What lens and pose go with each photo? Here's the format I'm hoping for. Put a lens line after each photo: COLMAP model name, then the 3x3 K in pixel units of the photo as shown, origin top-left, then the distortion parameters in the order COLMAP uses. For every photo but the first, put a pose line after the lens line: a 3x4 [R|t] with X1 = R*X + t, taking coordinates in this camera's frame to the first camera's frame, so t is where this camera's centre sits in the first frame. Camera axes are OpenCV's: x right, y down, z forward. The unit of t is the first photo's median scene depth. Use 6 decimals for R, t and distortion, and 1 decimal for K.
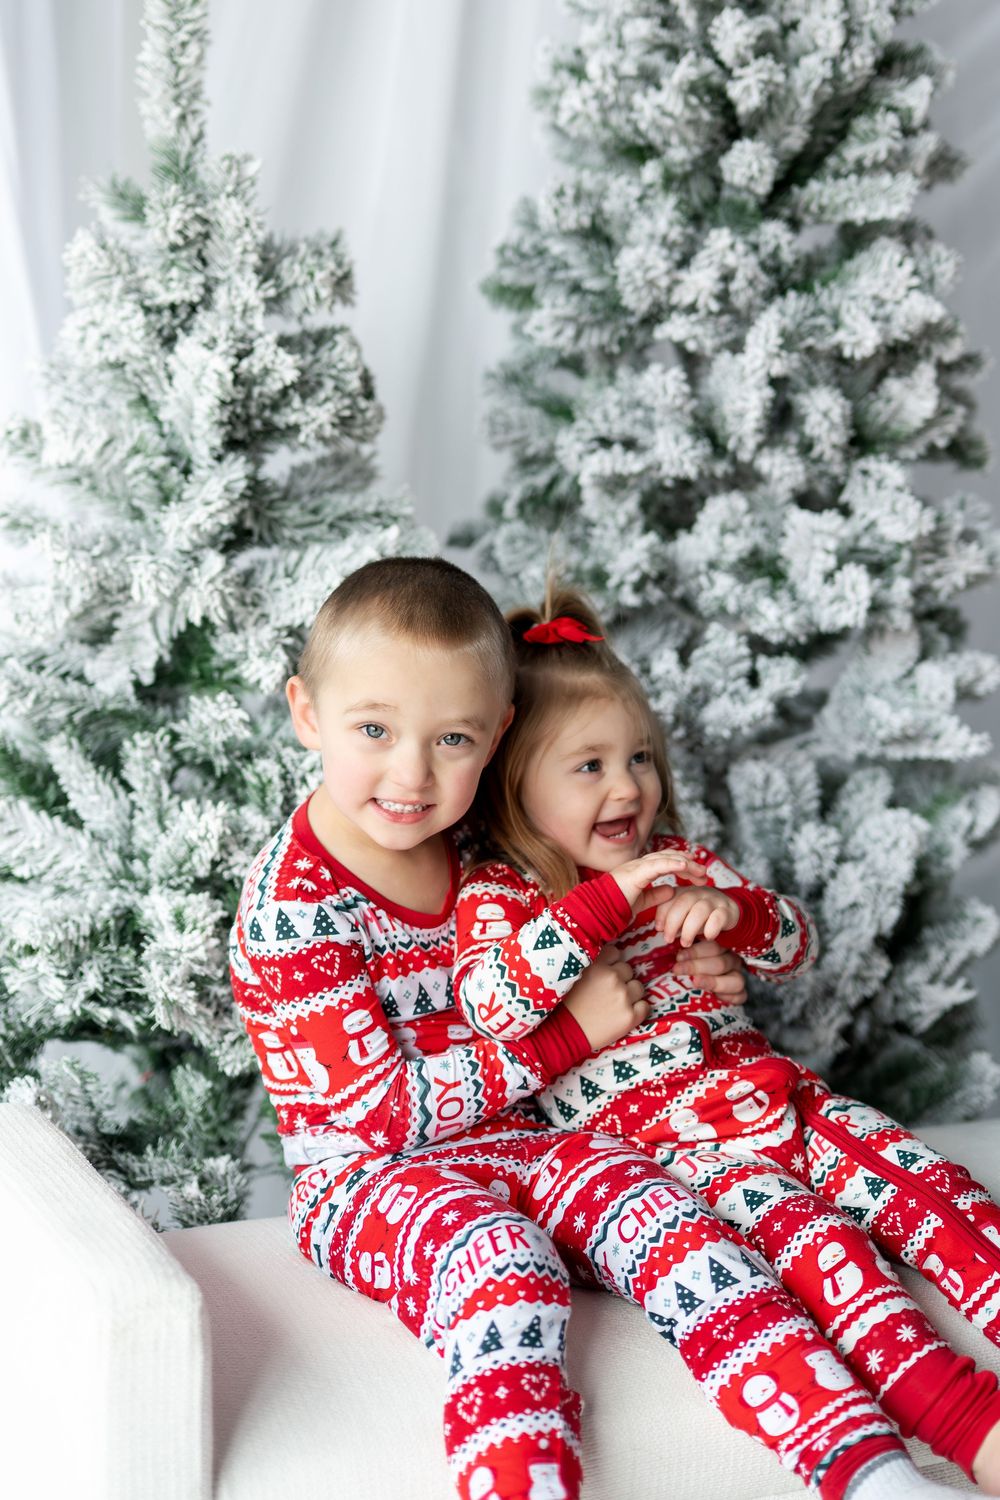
lens RADIAL K [[2581.9, 0, 520.6], [0, 2581.9, 589.0], [0, 0, 1]] dist [-0.015671, 0.000000]
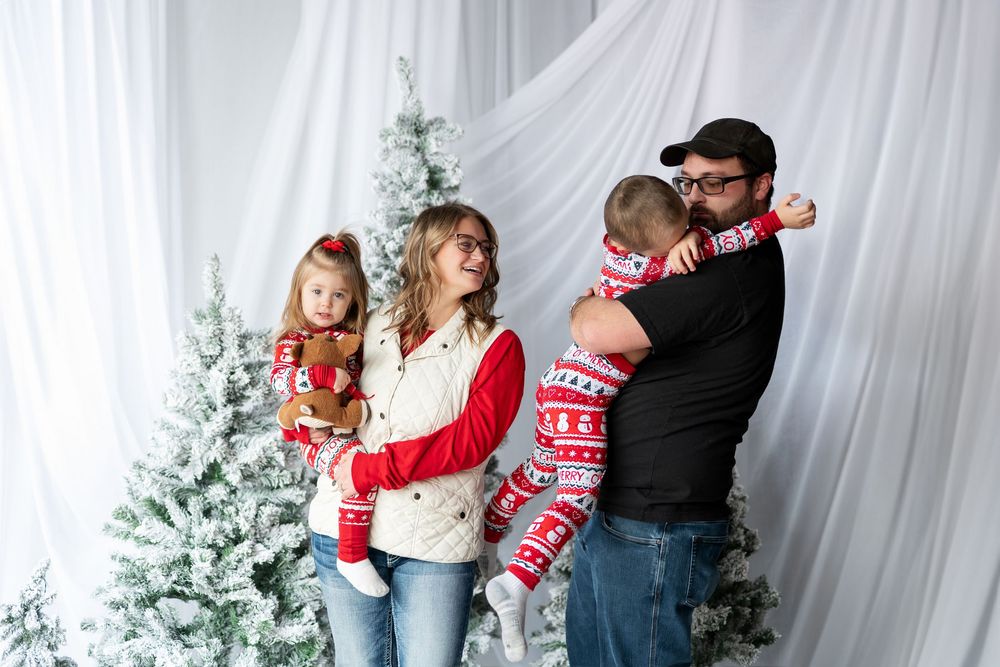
lens RADIAL K [[1438.3, 0, 490.4], [0, 1438.3, 318.7], [0, 0, 1]] dist [-0.005581, 0.000000]
pose [[0.999725, 0.021718, -0.008875, 0.210160], [-0.022093, 0.998762, -0.044573, -0.085048], [0.007896, 0.044756, 0.998967, -0.697130]]
